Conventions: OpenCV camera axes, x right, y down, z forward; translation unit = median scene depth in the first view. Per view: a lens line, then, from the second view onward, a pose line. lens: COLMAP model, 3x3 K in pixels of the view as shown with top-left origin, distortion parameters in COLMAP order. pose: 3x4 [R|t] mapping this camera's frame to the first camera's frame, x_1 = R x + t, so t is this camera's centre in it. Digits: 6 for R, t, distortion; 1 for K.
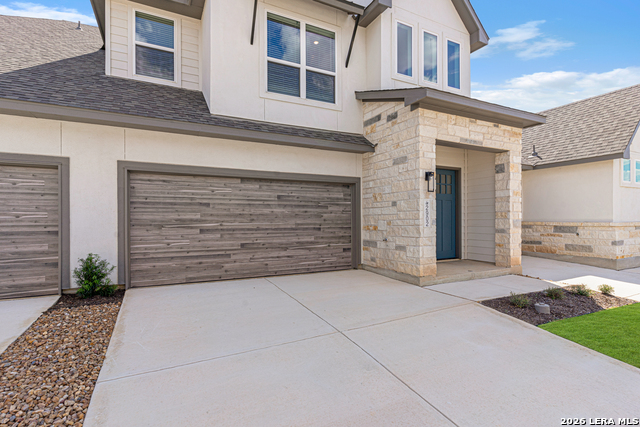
lens RADIAL K [[313.6, 0, 305.3], [0, 313.6, 205.0], [0, 0, 1]] dist [0.004580, -0.000929]
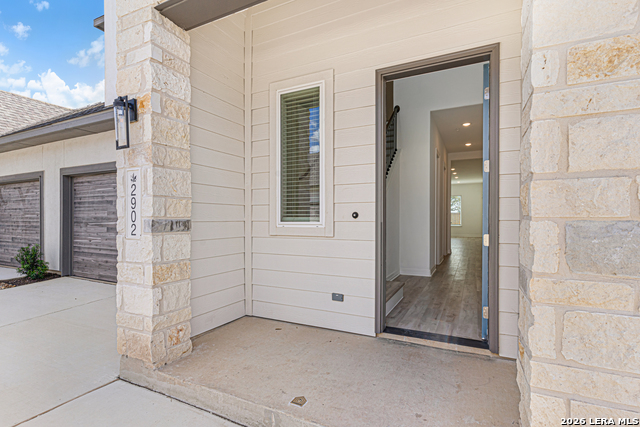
lens RADIAL K [[313.6, 0, 319.3], [0, 313.6, 216.2], [0, 0, 1]] dist [0.004580, -0.000929]
pose [[0.600572, -0.001329, -0.799570, 0.778229], [0.035043, 0.999081, 0.024661, 0.037251], [0.798803, -0.042830, 0.600067, 0.862439]]
